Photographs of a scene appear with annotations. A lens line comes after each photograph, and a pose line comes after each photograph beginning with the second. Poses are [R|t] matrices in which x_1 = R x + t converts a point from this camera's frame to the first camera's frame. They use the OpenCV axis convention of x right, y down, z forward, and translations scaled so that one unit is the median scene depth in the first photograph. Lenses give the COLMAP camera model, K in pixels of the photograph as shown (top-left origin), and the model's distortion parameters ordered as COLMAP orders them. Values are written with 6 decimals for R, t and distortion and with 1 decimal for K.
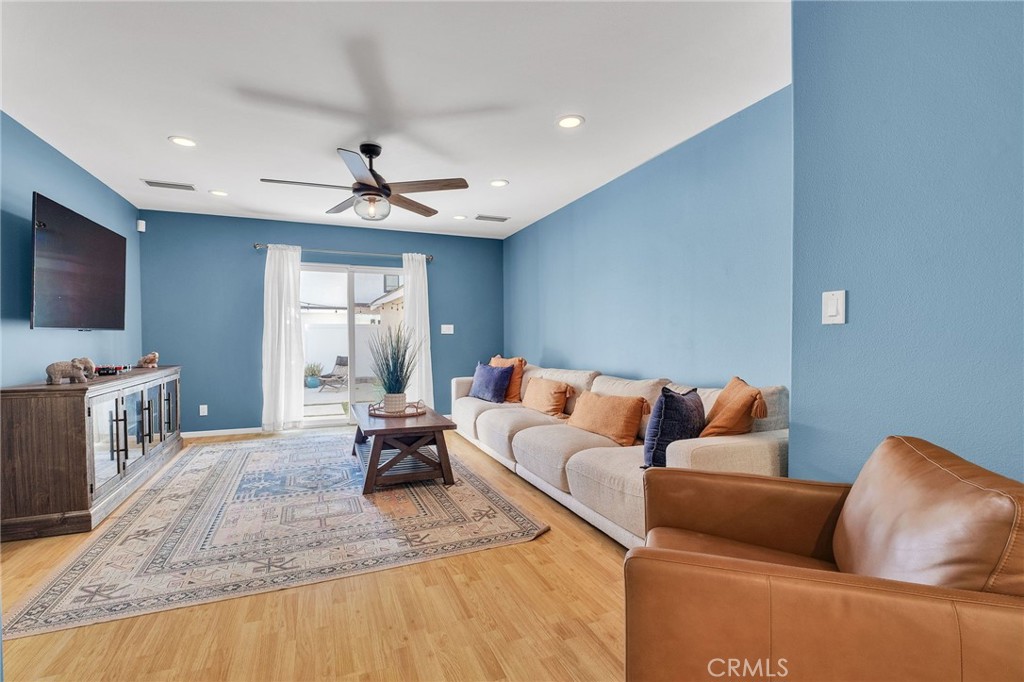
lens RADIAL K [[460.4, 0, 509.8], [0, 460.4, 349.3], [0, 0, 1]] dist [-0.000818, -0.000203]
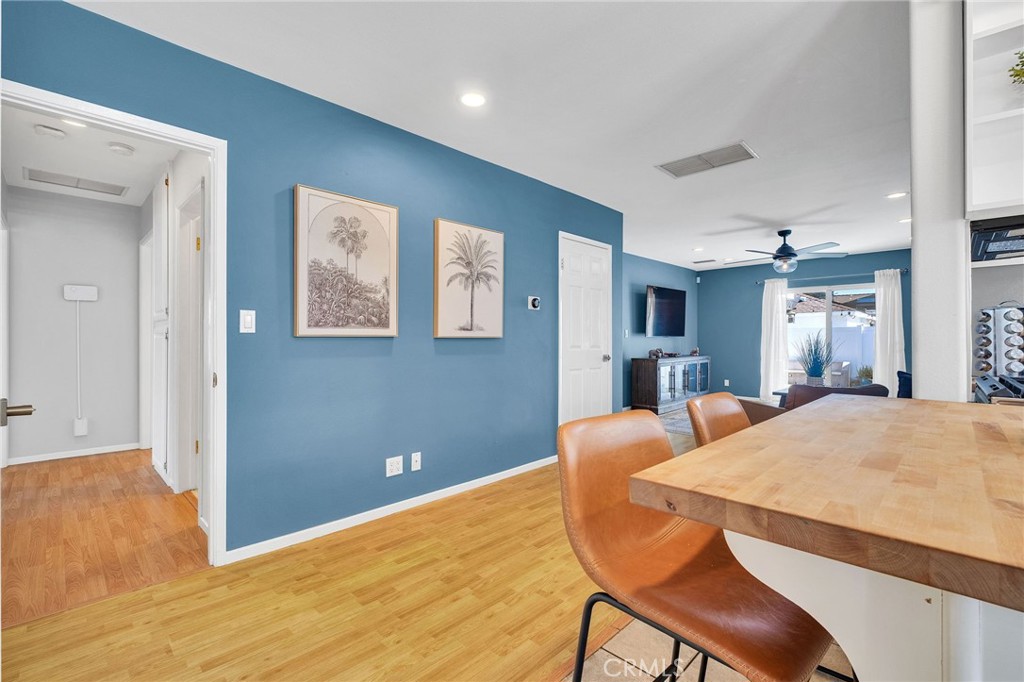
lens RADIAL K [[460.4, 0, 509.8], [0, 460.4, 349.3], [0, 0, 1]] dist [-0.000818, -0.000203]
pose [[0.392970, 0.024354, -0.919229, 0.747108], [-0.026290, 0.999538, 0.015243, 0.006109], [0.919176, 0.018176, 0.393428, -0.520852]]
